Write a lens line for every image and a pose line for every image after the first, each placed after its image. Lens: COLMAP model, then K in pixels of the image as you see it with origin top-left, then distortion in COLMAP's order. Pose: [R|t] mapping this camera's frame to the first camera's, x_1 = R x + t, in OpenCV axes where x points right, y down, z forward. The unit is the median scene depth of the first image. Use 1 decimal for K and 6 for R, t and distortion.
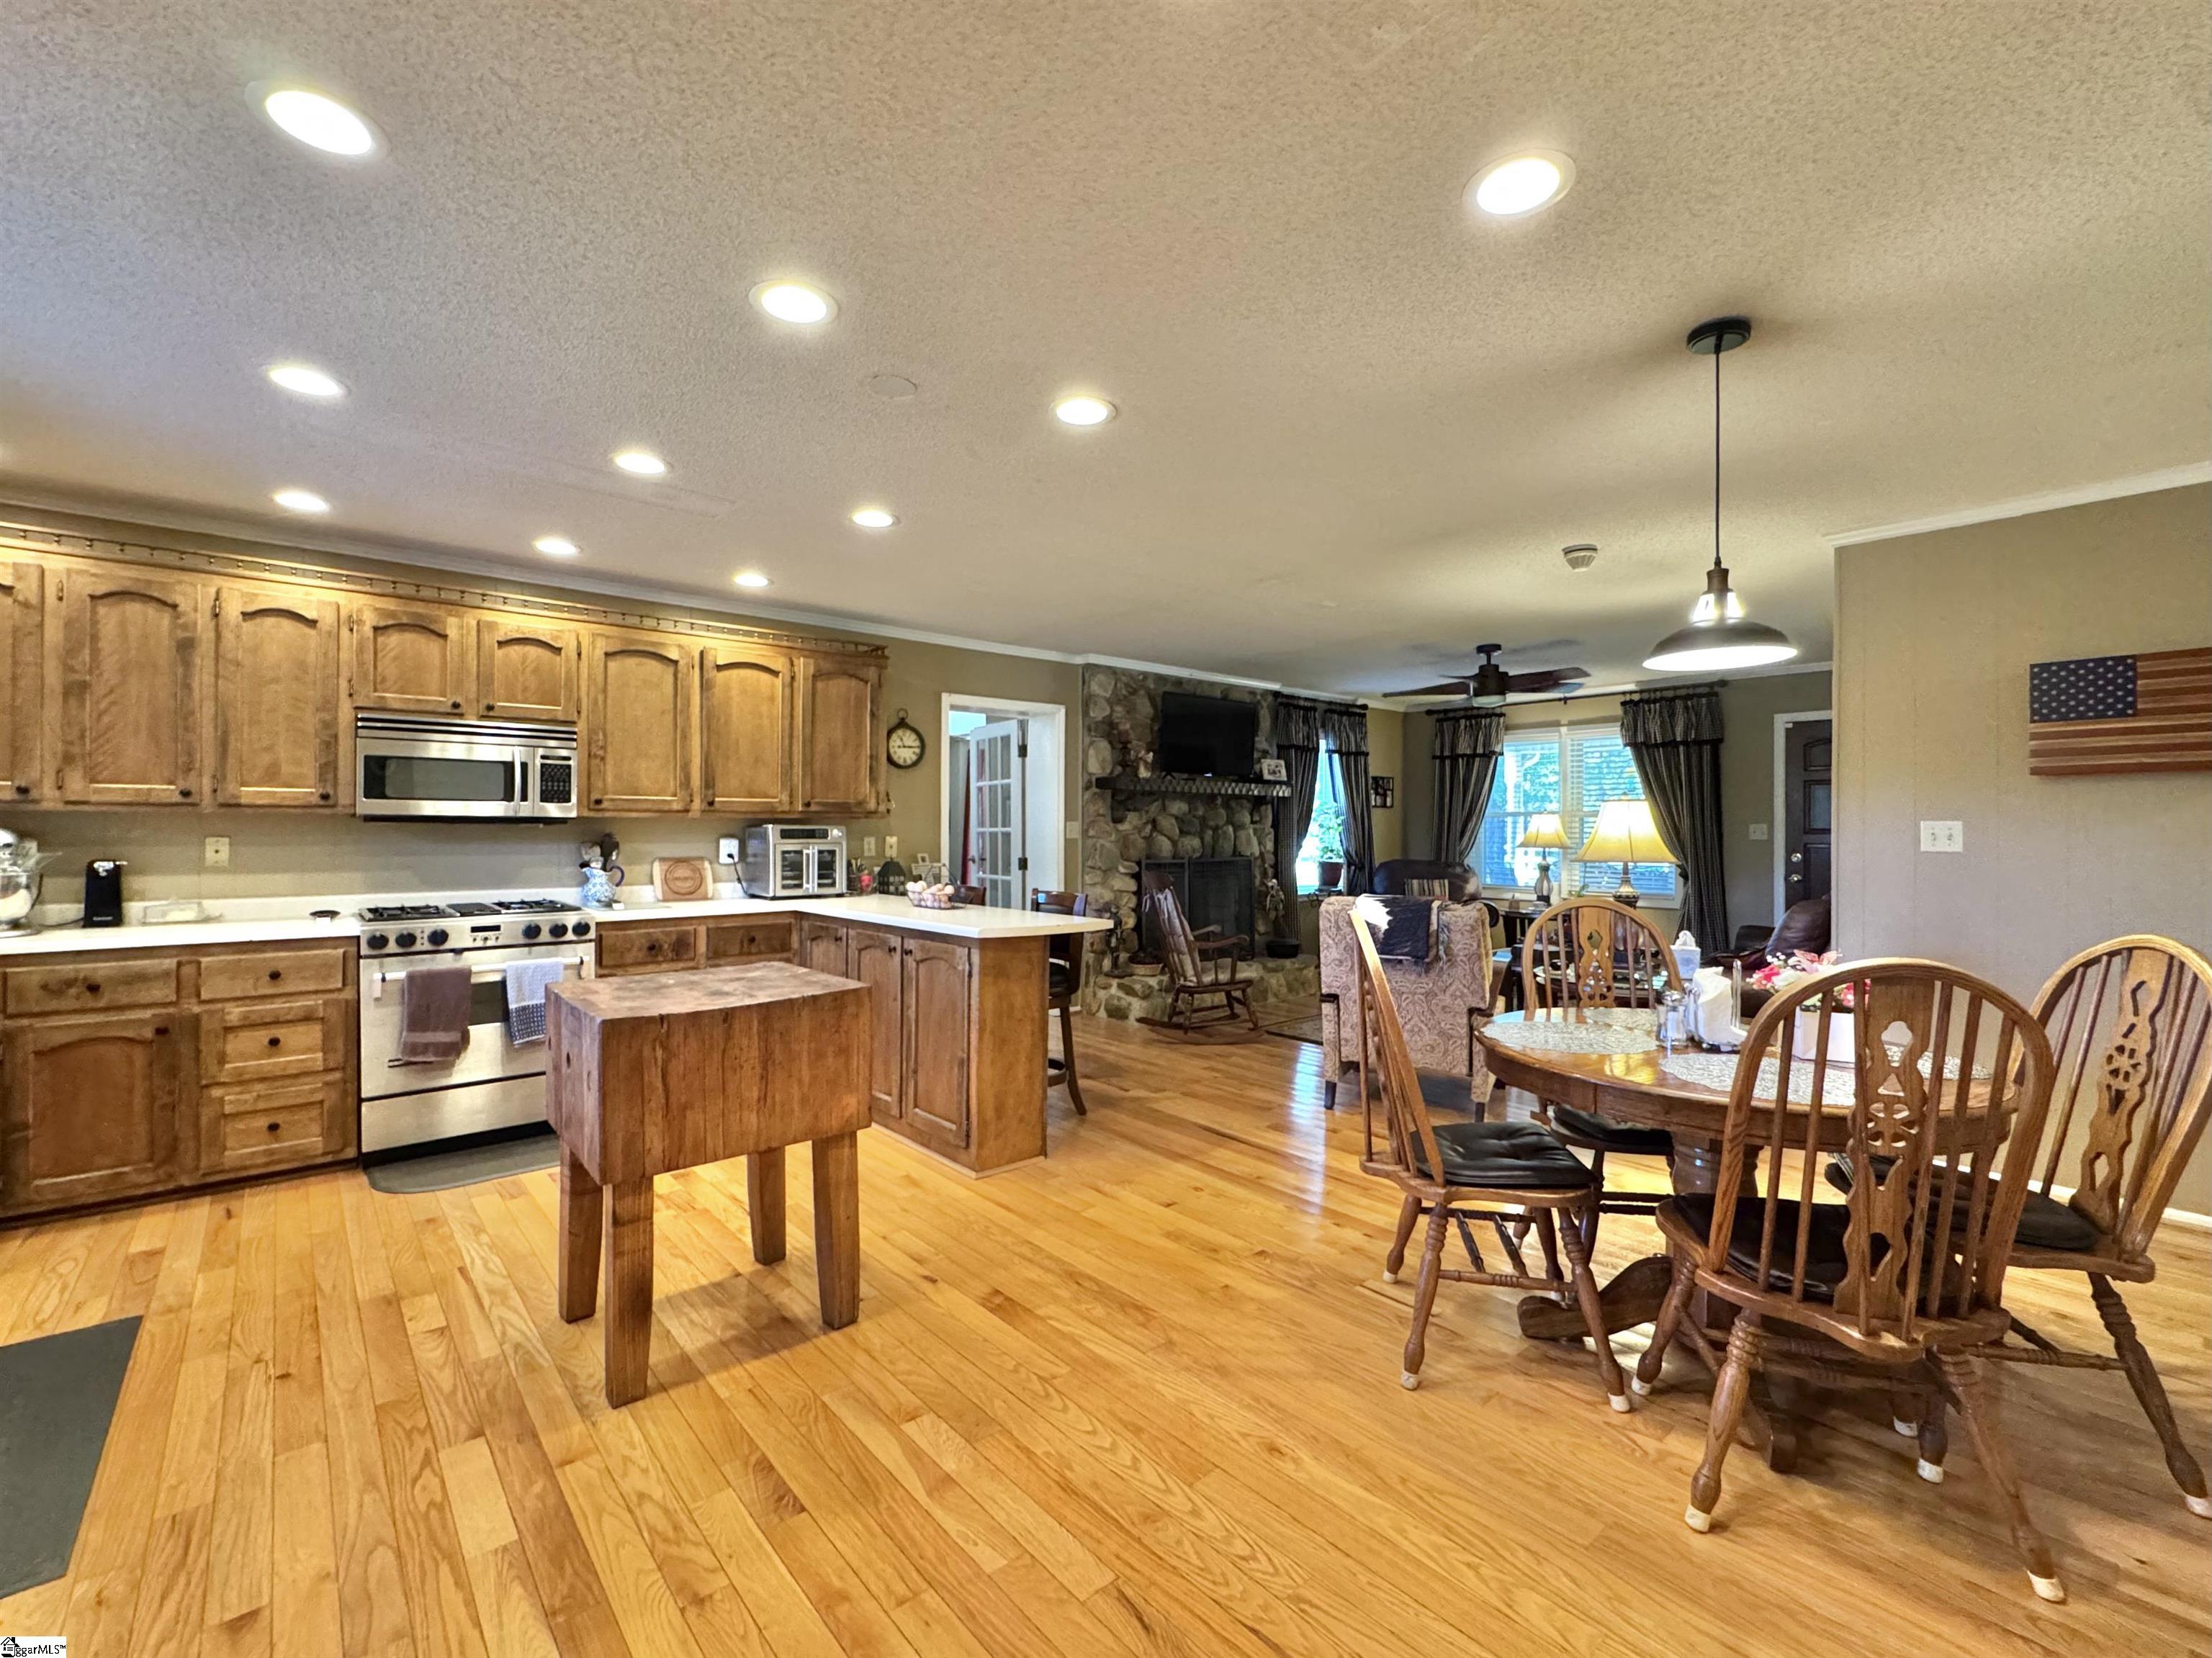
lens RADIAL K [[956.2, 0, 1106.0], [0, 956.2, 829.0], [0, 0, 1]] dist [0.000945, 0.000142]
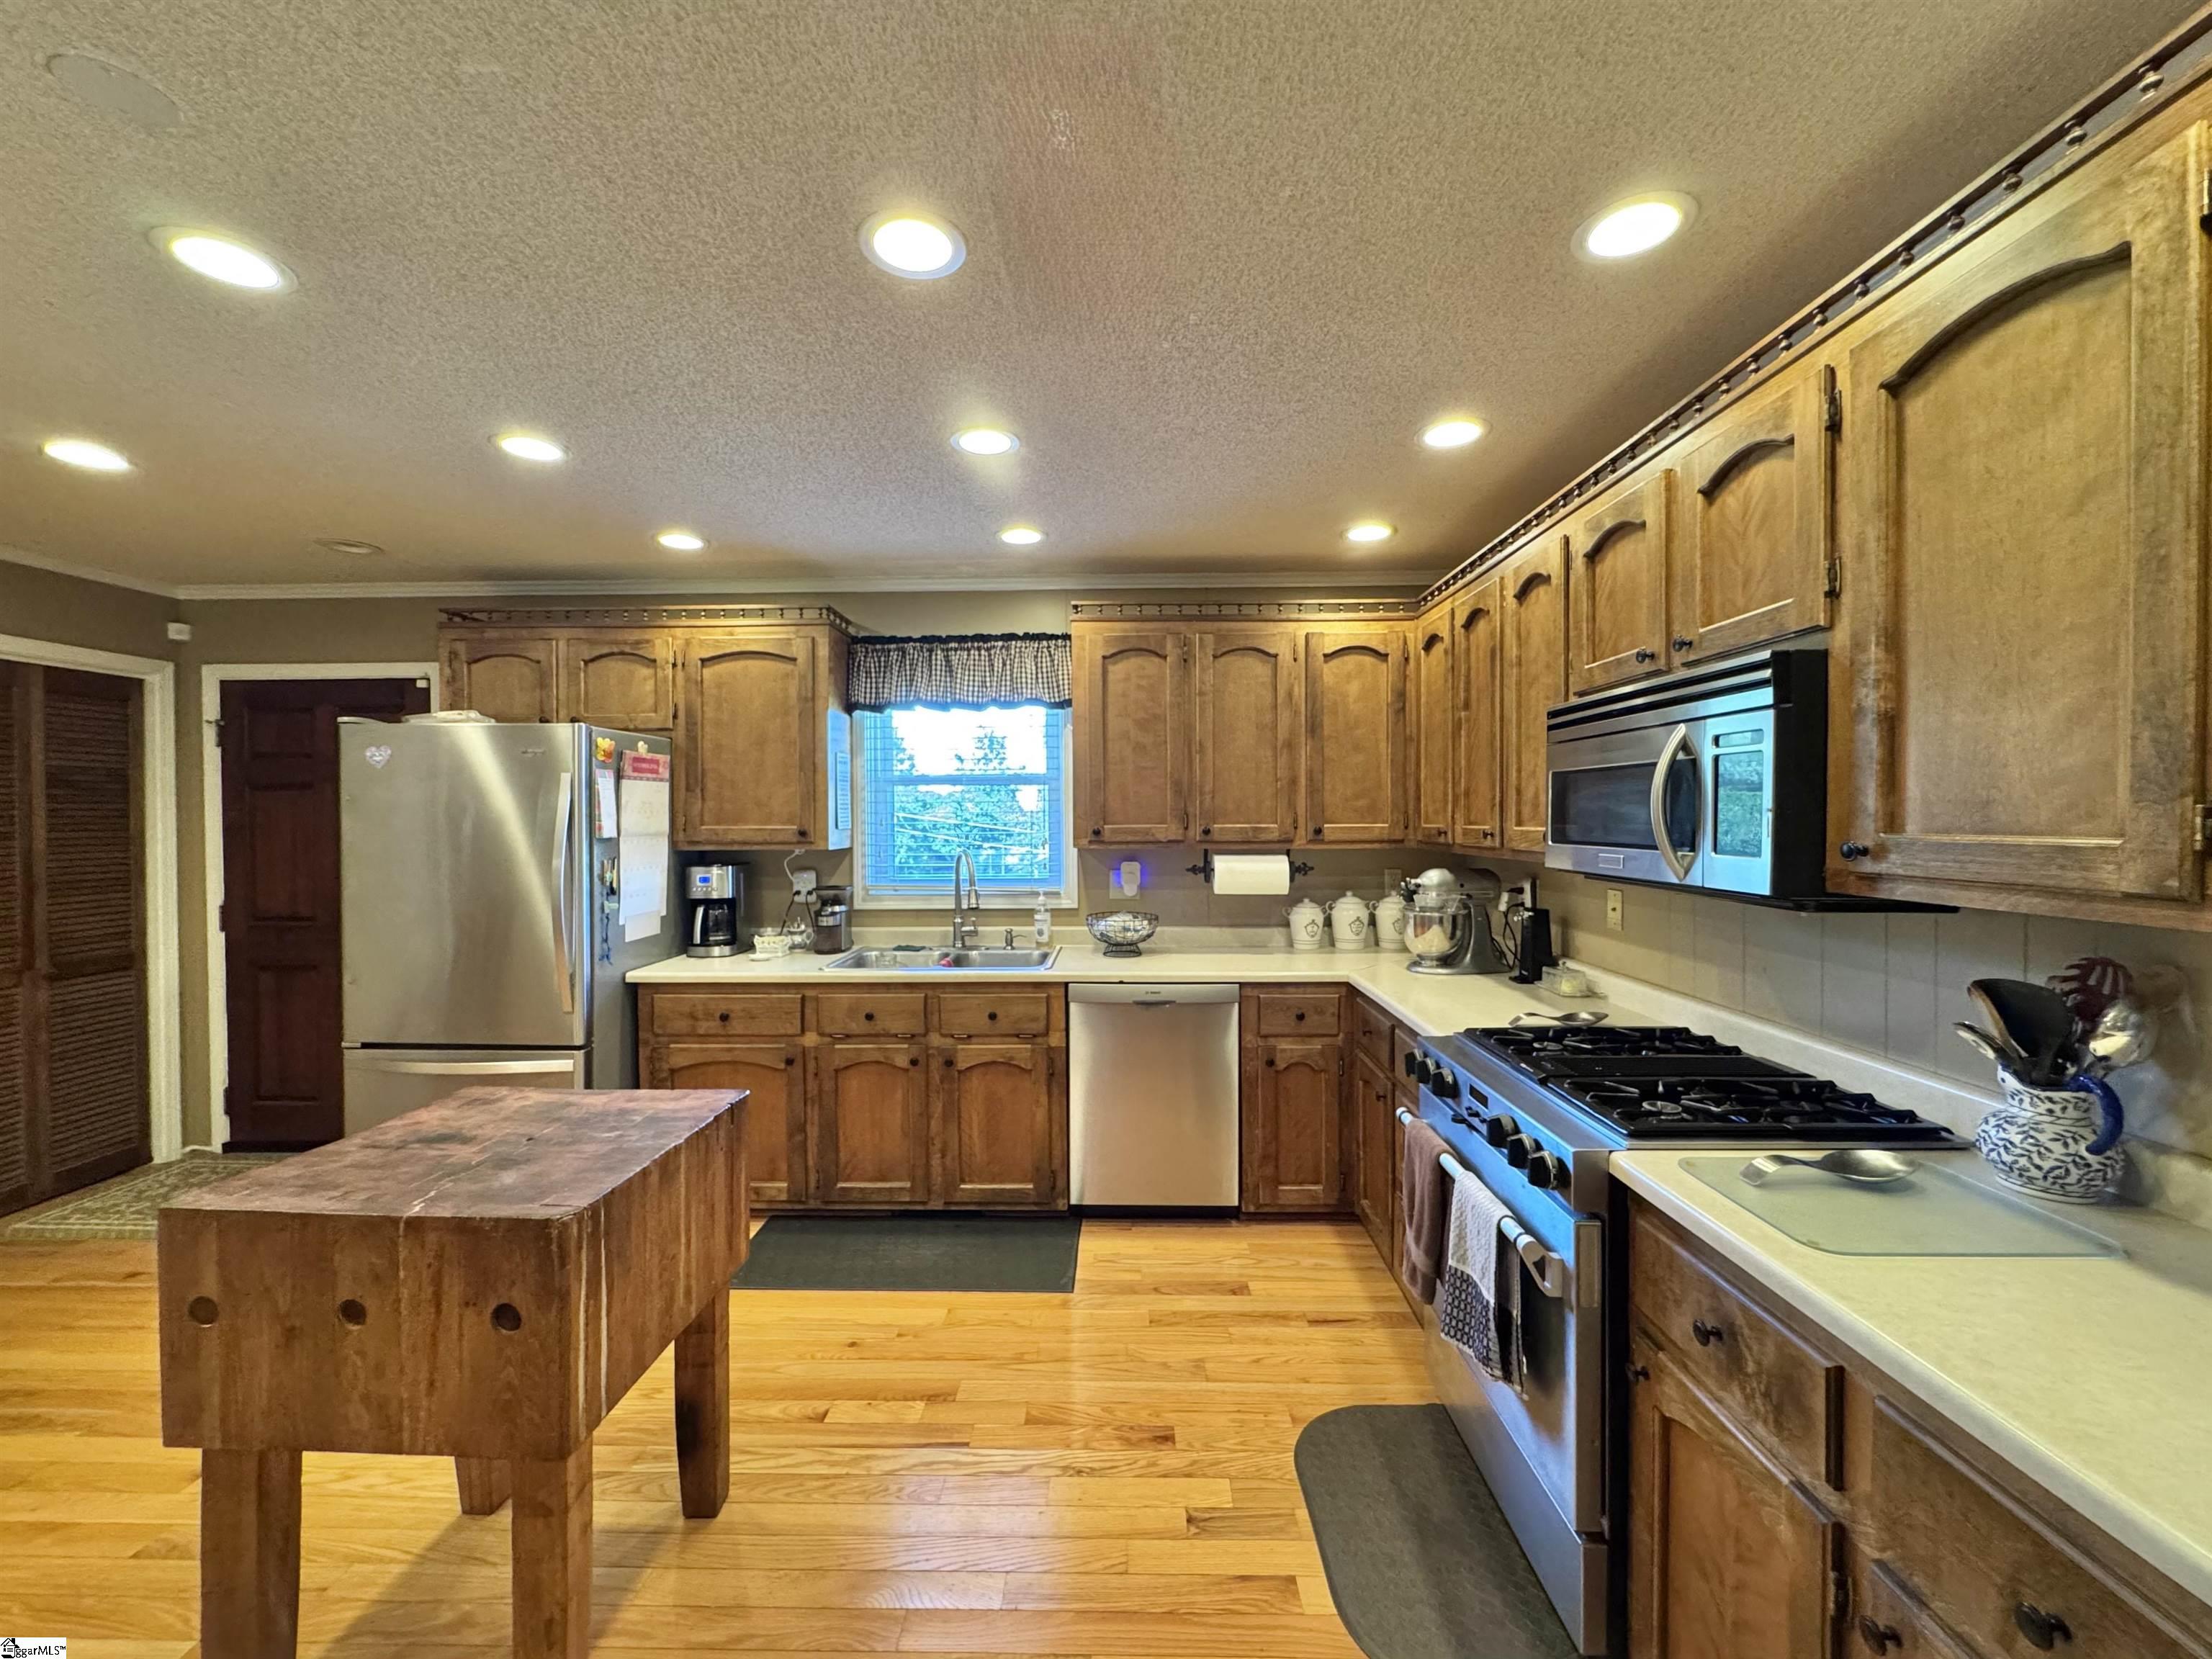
lens RADIAL K [[892.5, 0, 1106.0], [0, 892.5, 829.5], [0, 0, 1]] dist [0.000208, -0.000090]
pose [[-0.670860, 0.010346, -0.741512, -0.098668], [0.004931, 0.999943, 0.009490, -0.030815], [0.741567, 0.002710, -0.670873, 0.769655]]
